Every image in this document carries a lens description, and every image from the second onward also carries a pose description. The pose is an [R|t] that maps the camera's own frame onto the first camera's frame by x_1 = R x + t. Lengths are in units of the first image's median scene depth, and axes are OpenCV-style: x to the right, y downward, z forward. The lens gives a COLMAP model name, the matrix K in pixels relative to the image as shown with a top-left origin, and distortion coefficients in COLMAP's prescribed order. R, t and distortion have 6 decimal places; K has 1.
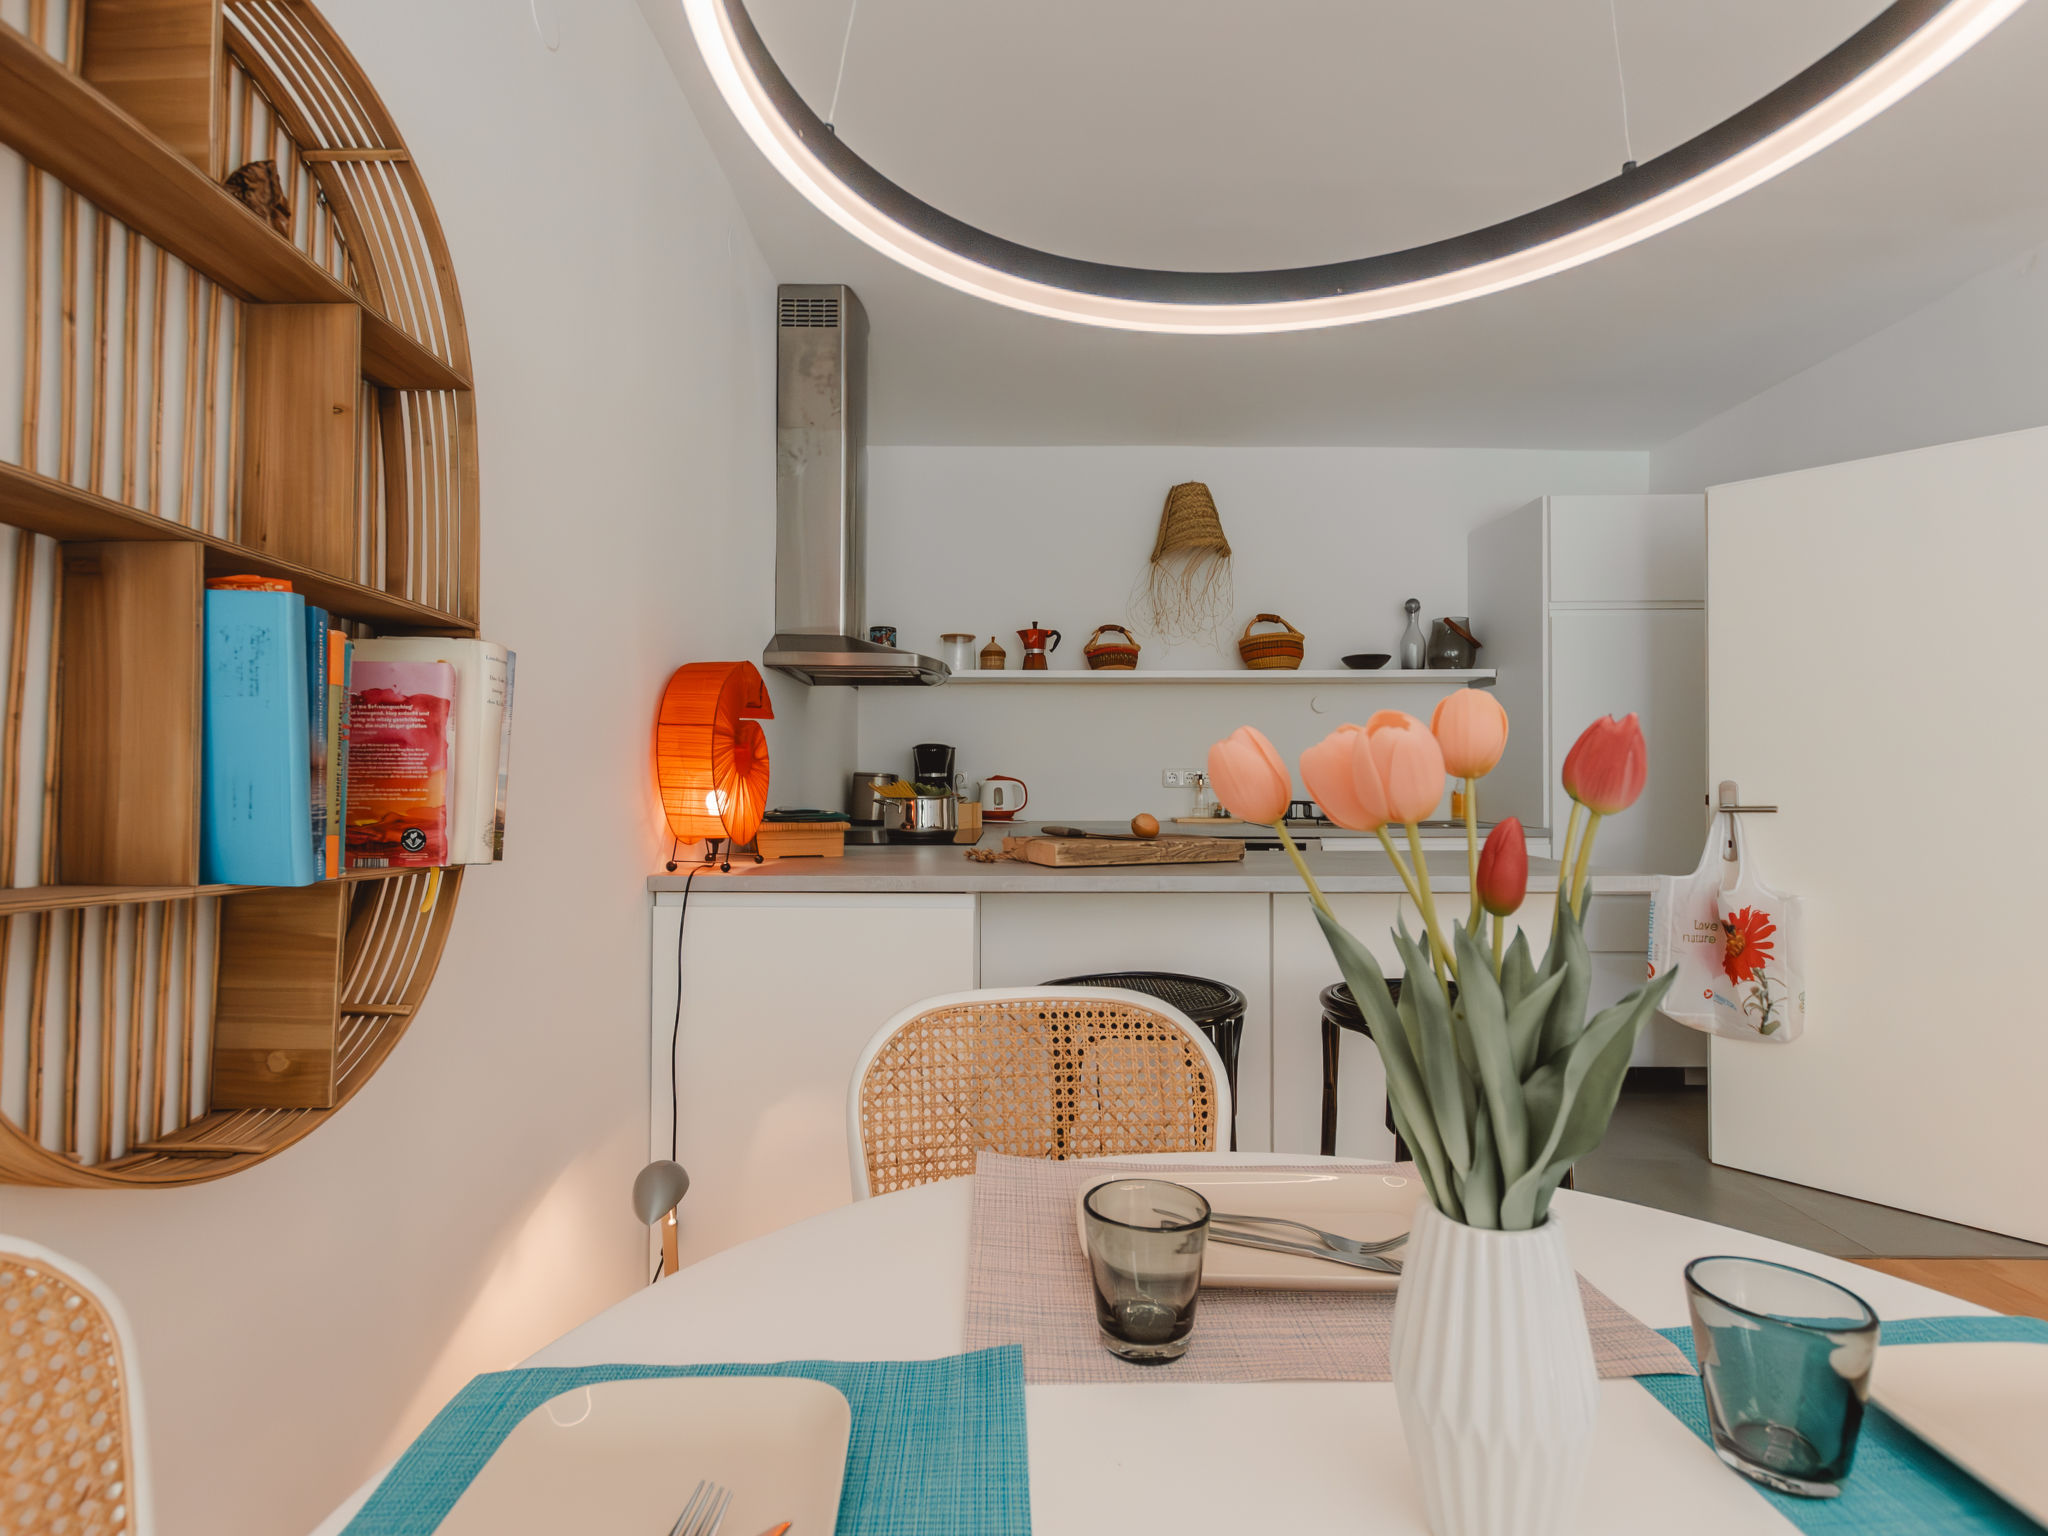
lens RADIAL K [[904.6, 0, 1017.6], [0, 904.6, 745.7], [0, 0, 1]] dist [0.001788, -0.000170]
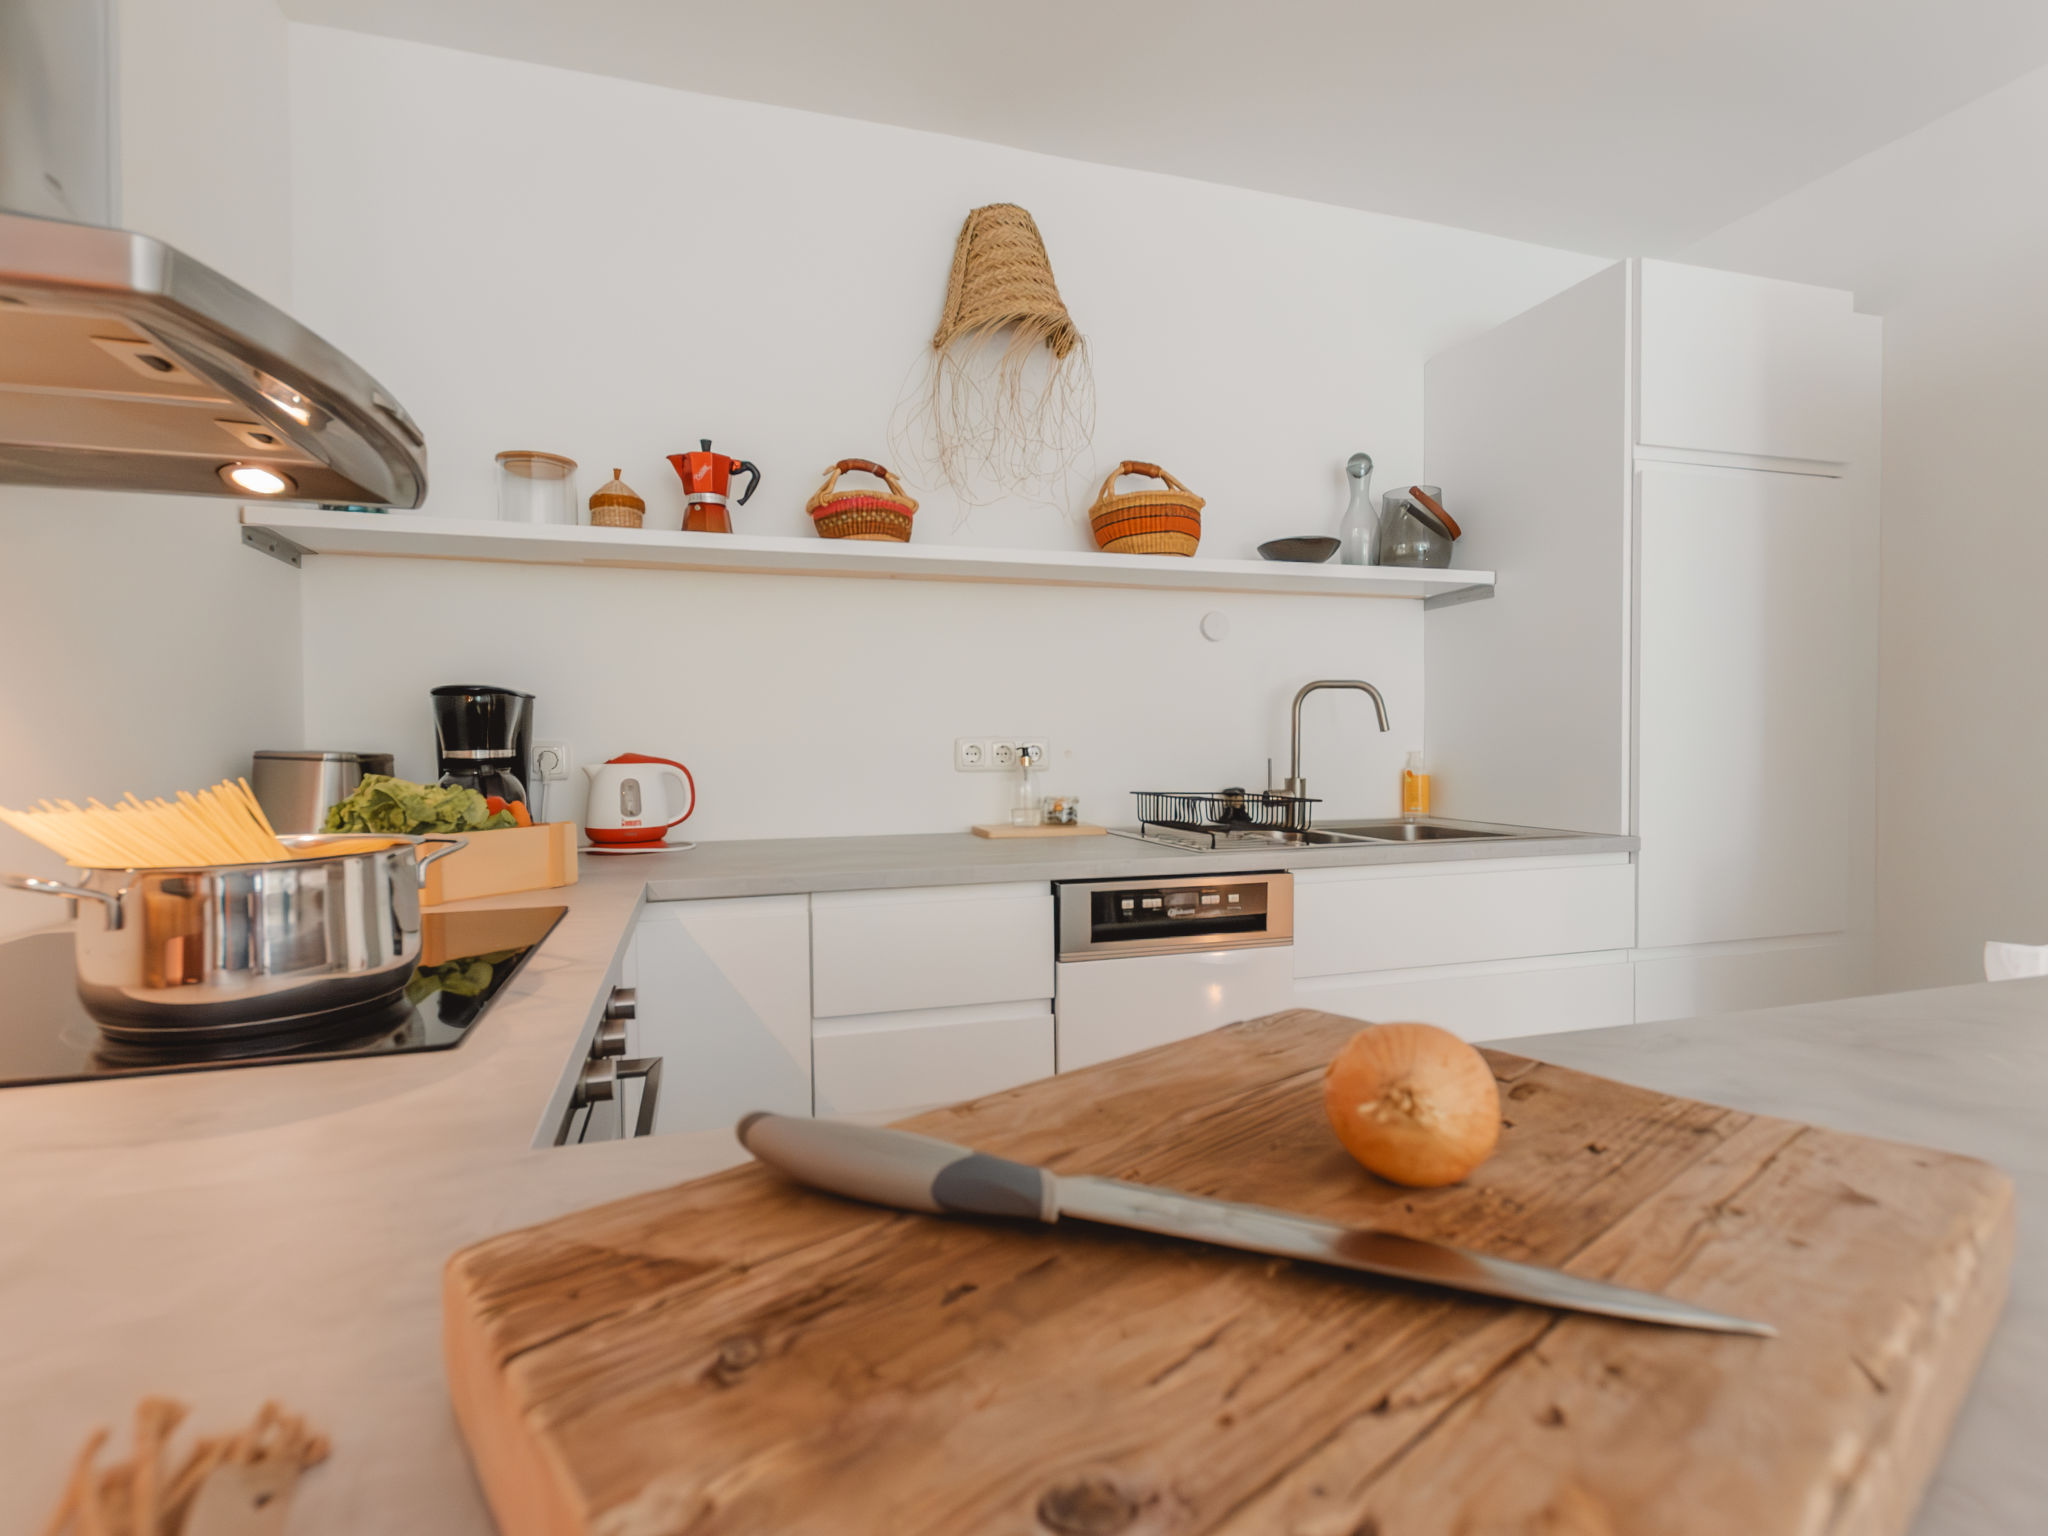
lens RADIAL K [[1037.1, 0, 1027.6], [0, 1037.1, 761.5], [0, 0, 1]] dist [0.001030, -0.001637]
pose [[0.950450, -0.013222, 0.310597, 0.008280], [-0.001949, 0.998822, 0.048481, 0.009961], [-0.310872, -0.046684, 0.949304, 0.411605]]
